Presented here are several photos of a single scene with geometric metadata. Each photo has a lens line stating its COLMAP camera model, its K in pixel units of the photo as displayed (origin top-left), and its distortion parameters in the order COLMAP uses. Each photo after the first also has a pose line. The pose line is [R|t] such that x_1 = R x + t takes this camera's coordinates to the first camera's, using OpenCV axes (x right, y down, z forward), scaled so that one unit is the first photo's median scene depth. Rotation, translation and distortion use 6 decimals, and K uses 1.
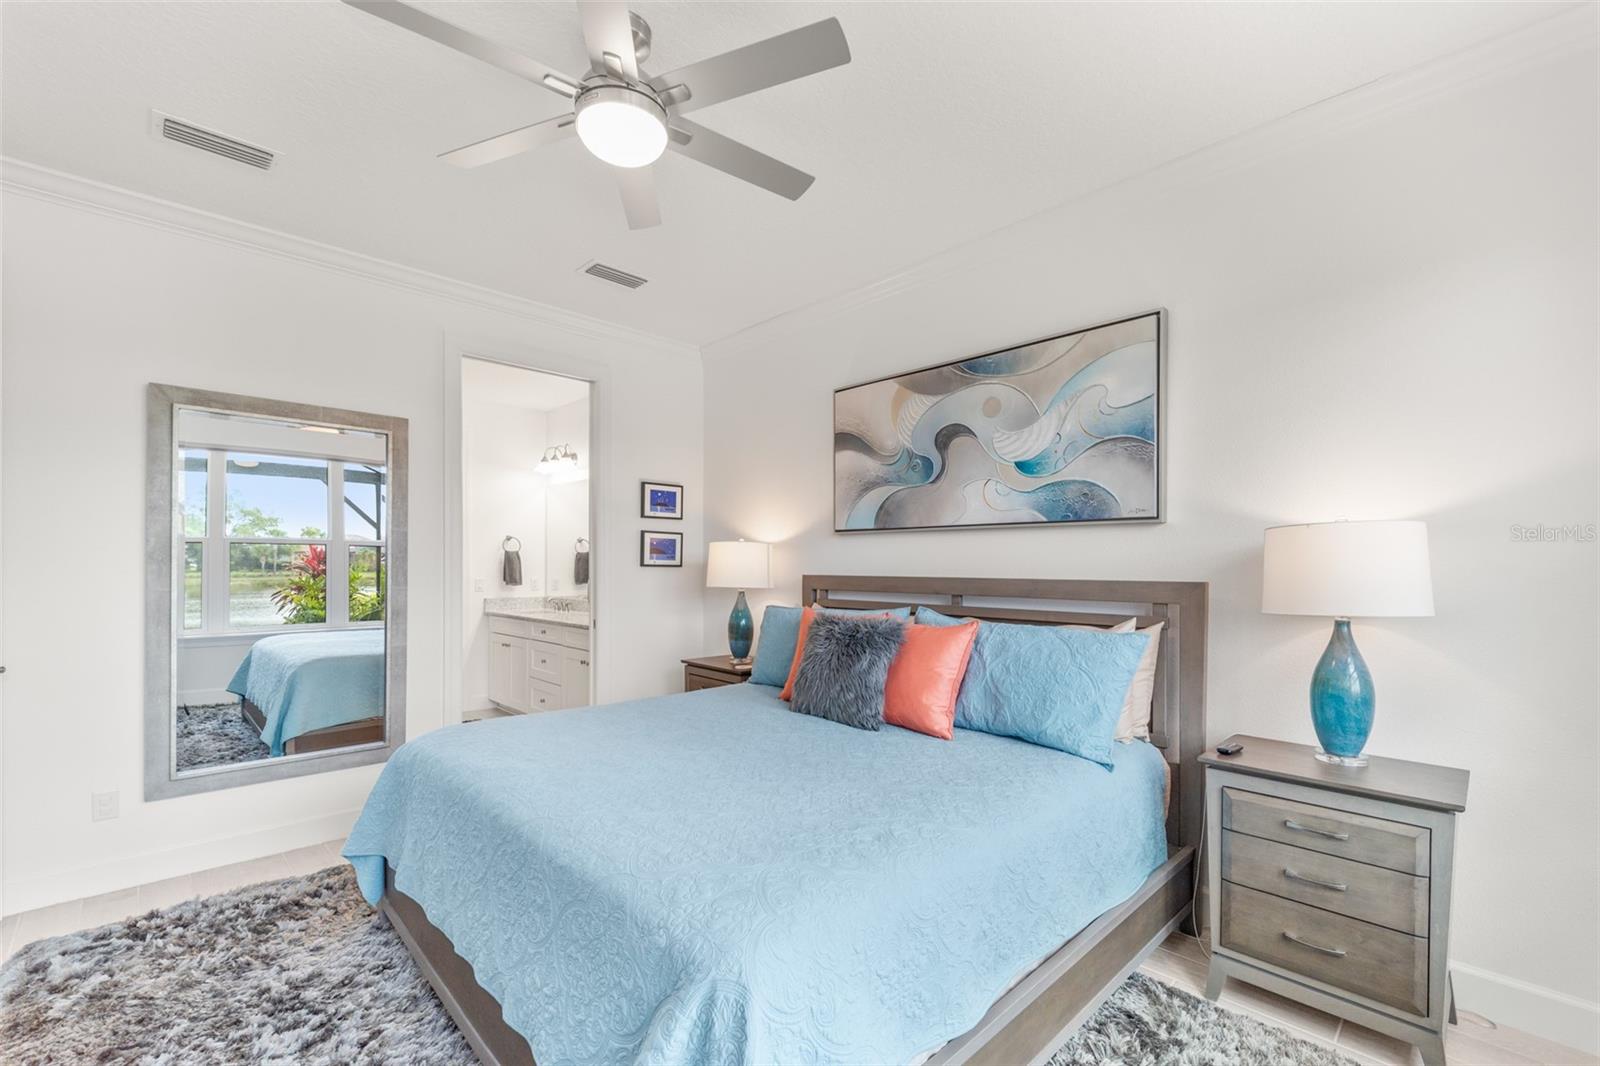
lens RADIAL K [[680.8, 0, 800.3], [0, 680.8, 564.4], [0, 0, 1]] dist [0.000524, -0.000009]
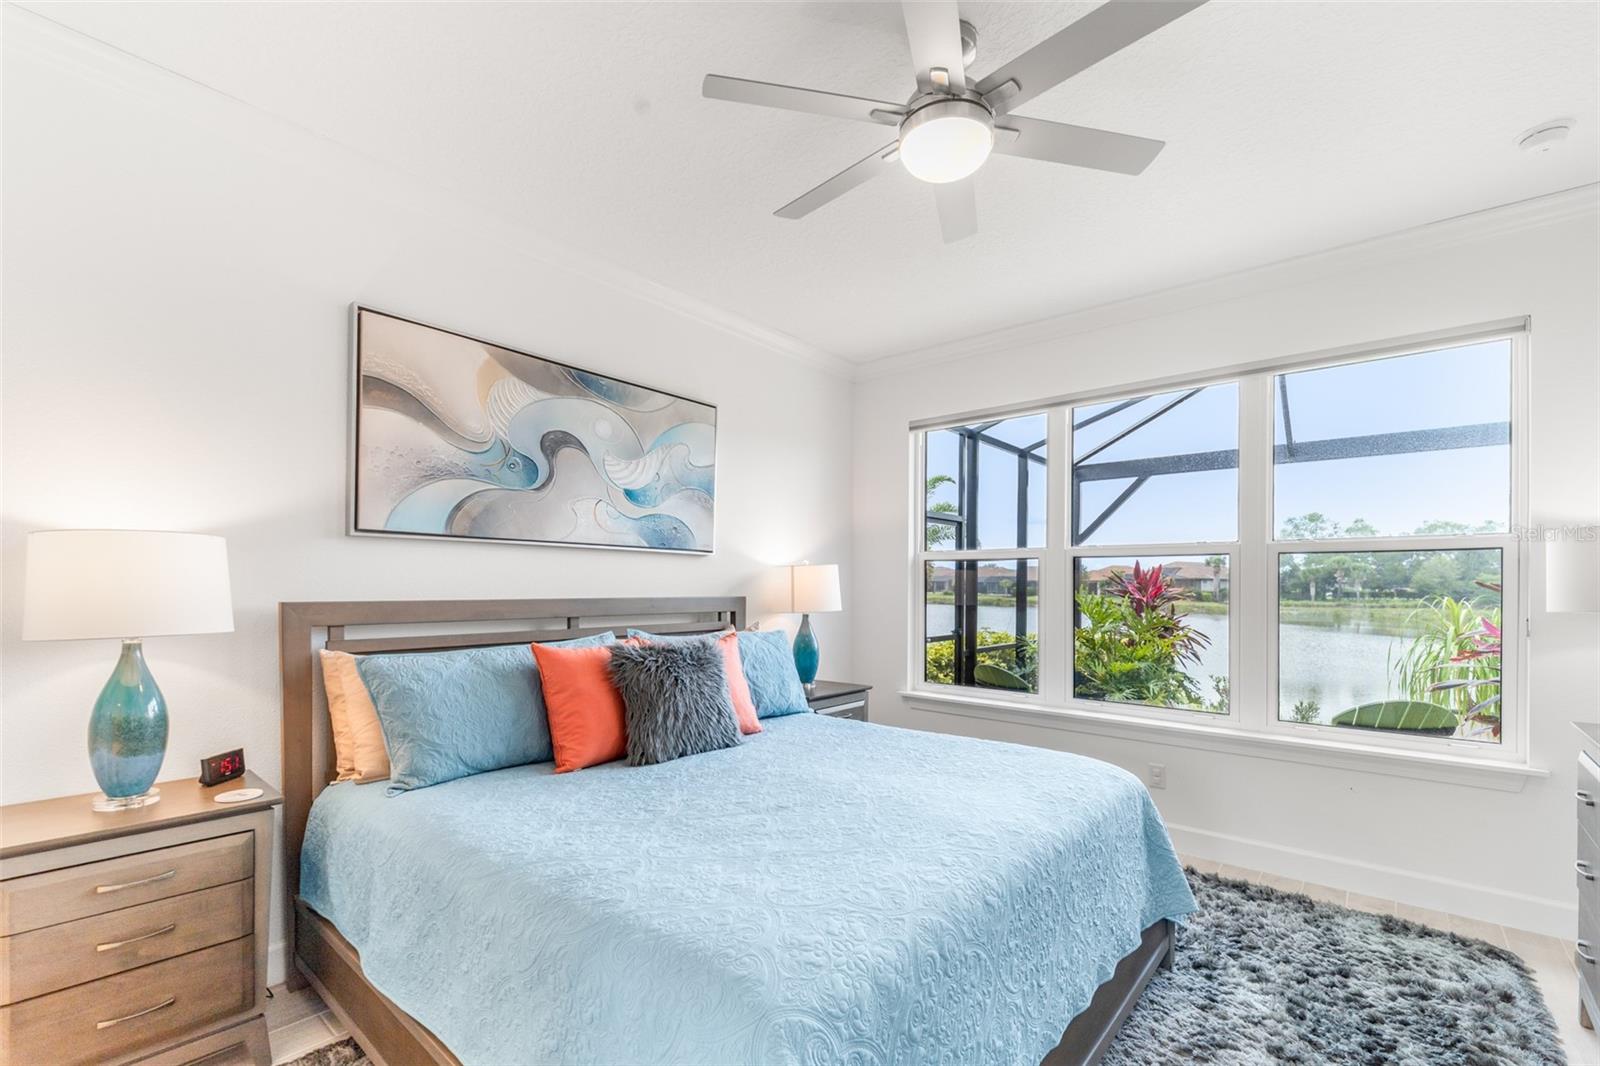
lens RADIAL K [[711.6, 0, 793.2], [0, 711.6, 586.0], [0, 0, 1]] dist [0.000793, -0.000087]
pose [[-0.113684, -0.001576, 0.993516, -0.735386], [-0.007133, 0.999974, 0.000770, -0.000883], [-0.993491, -0.006999, -0.113692, 0.770143]]
